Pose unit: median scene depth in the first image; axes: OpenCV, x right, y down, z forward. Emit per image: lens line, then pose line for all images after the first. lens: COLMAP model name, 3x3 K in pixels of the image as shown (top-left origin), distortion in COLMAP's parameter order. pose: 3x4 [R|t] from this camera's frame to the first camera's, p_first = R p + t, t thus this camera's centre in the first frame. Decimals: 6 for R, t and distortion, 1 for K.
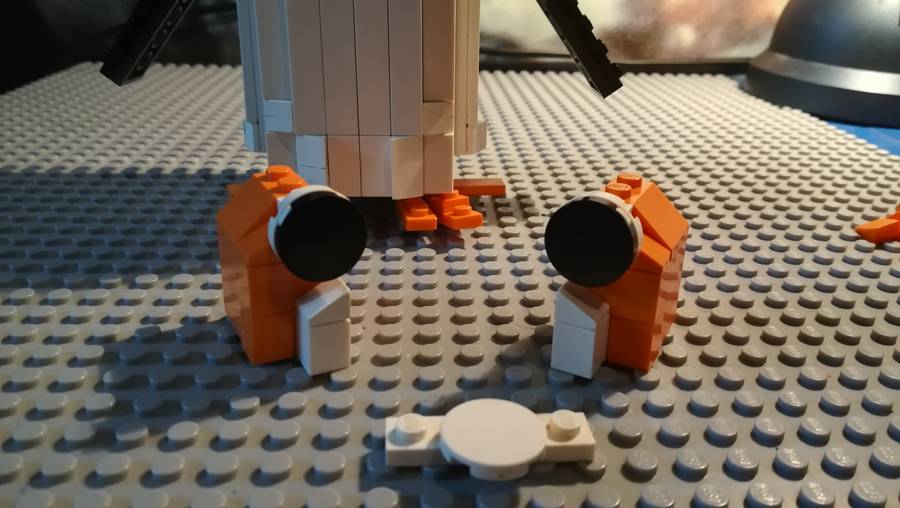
lens RADIAL K [[748.6, 0, 461.0], [0, 748.6, 263.1], [0, 0, 1]] dist [0.035715, -0.086518]
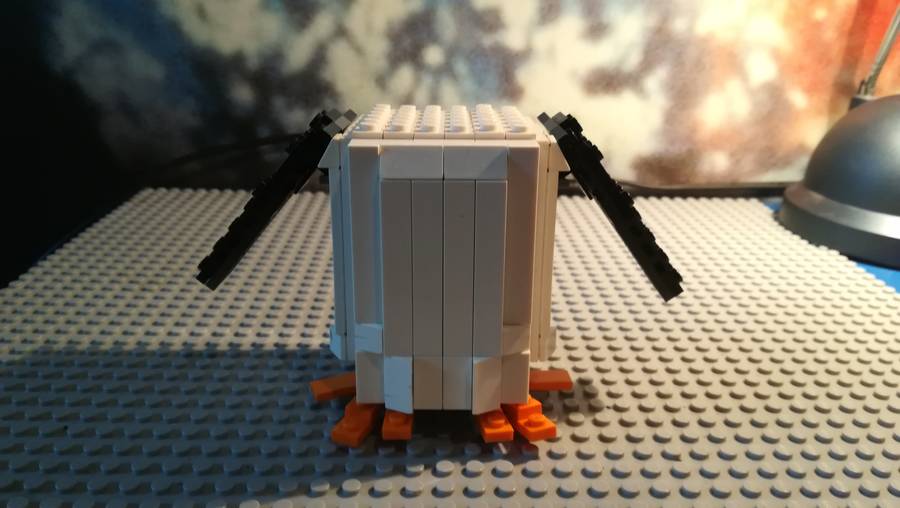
lens RADIAL K [[748.6, 0, 459.5], [0, 748.6, 253.0], [0, 0, 1]] dist [0.035715, -0.086518]
pose [[0.999860, 0.005525, -0.015775, -0.075952], [-0.006438, 0.998274, -0.058368, -0.201578], [0.015426, 0.058461, 0.998170, -0.059281]]
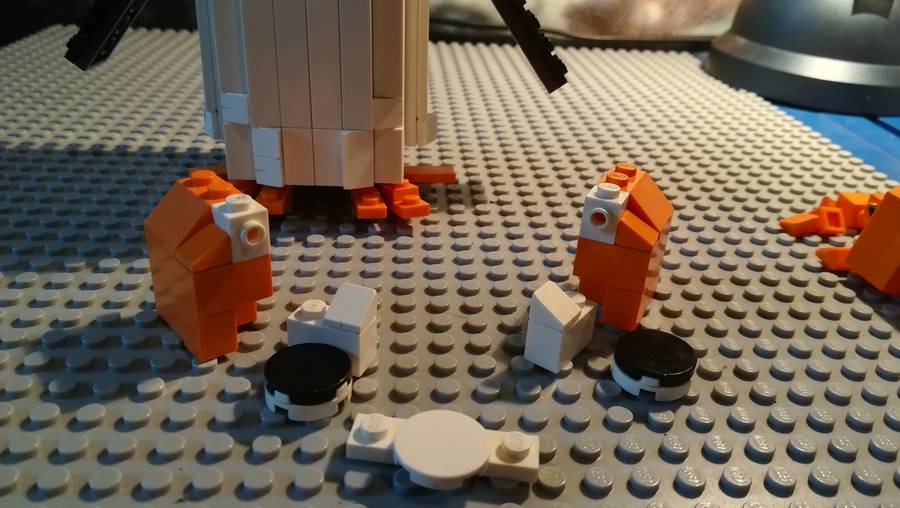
lens RADIAL K [[748.6, 0, 466.2], [0, 748.6, 266.5], [0, 0, 1]] dist [0.035715, -0.086518]
pose [[0.999458, 0.018453, 0.027270, 0.043765], [-0.020273, 0.997477, 0.068030, -0.041422], [-0.025946, -0.068546, 0.997310, -0.057792]]
